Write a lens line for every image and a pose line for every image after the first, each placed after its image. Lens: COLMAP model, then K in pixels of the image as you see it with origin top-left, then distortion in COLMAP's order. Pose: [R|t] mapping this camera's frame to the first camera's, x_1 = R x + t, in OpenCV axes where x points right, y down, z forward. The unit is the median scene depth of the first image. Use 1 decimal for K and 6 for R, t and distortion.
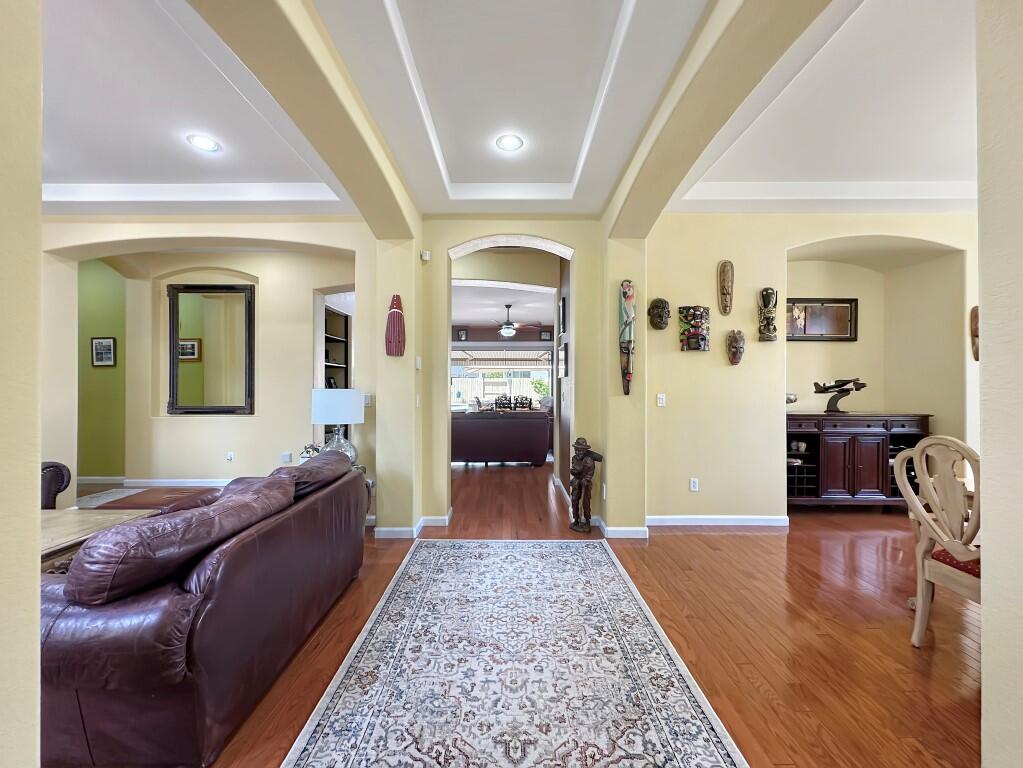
lens RADIAL K [[417.2, 0, 511.5], [0, 417.2, 384.0], [0, 0, 1]] dist [0.000933, 0.000124]
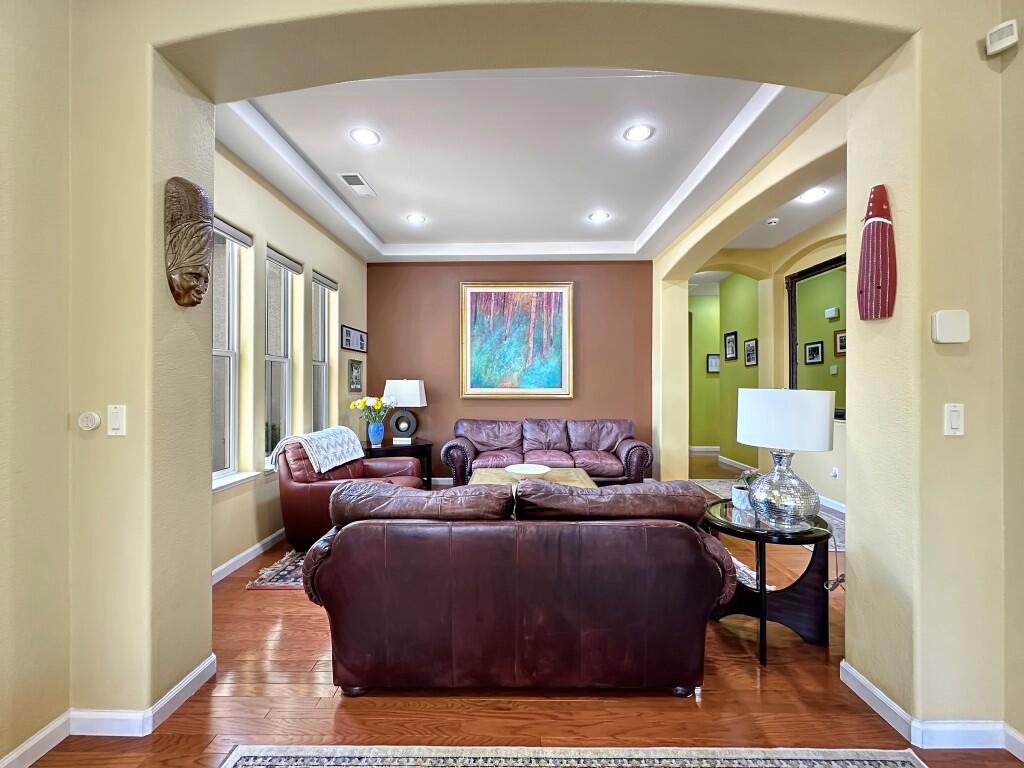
lens RADIAL K [[417.6, 0, 512.0], [0, 417.6, 384.0], [0, 0, 1]] dist [0.000933, 0.000124]
pose [[-0.017798, -0.002830, -0.999838, 0.182533], [0.009698, 0.999948, -0.003003, 0.002558], [0.999795, -0.009750, -0.017770, 0.556894]]
